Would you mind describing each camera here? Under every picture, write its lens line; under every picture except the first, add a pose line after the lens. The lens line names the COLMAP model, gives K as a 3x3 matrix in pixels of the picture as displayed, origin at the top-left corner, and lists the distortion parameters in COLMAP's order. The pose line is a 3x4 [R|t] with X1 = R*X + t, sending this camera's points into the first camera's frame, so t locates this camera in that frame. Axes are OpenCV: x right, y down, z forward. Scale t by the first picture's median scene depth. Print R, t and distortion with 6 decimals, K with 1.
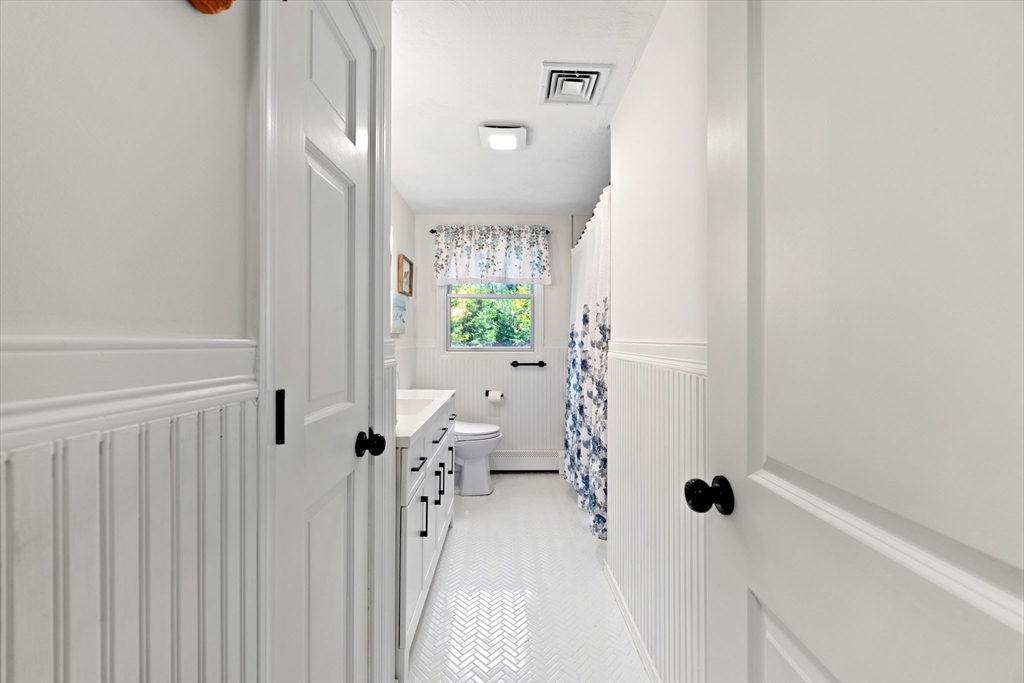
lens RADIAL K [[391.5, 0, 512.0], [0, 391.5, 341.5], [0, 0, 1]] dist [-0.006575, 0.000453]
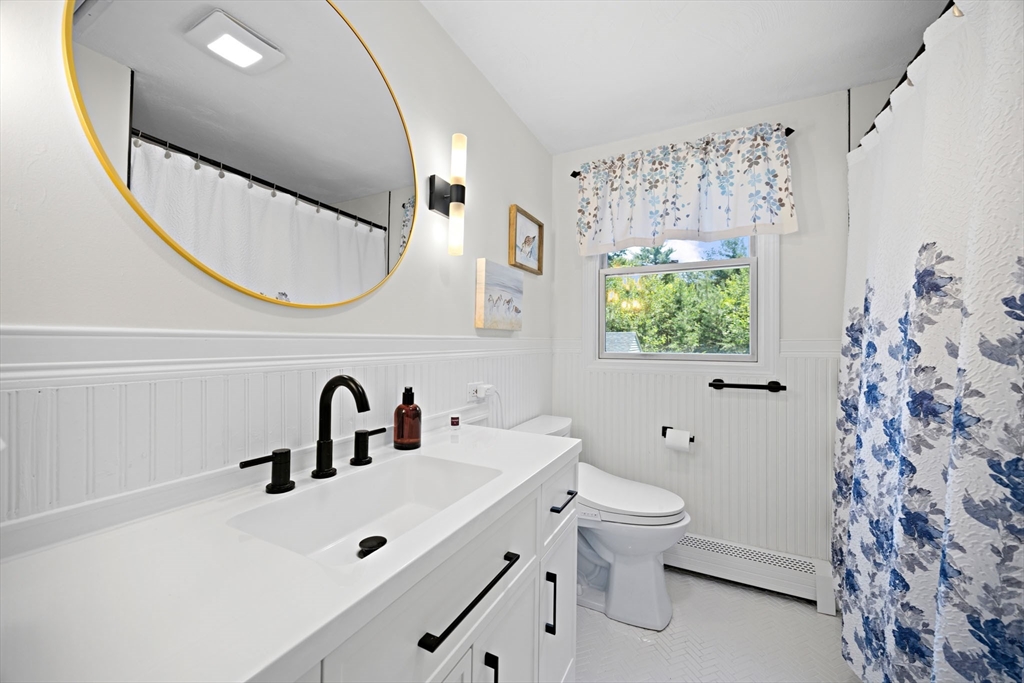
lens RADIAL K [[391.5, 0, 512.0], [0, 391.5, 341.5], [0, 0, 1]] dist [-0.006575, 0.000453]
pose [[0.882679, 0.000438, -0.469977, 0.010302], [-0.005026, 0.999951, -0.008508, 0.003090], [0.469950, 0.009872, 0.882638, 0.377553]]
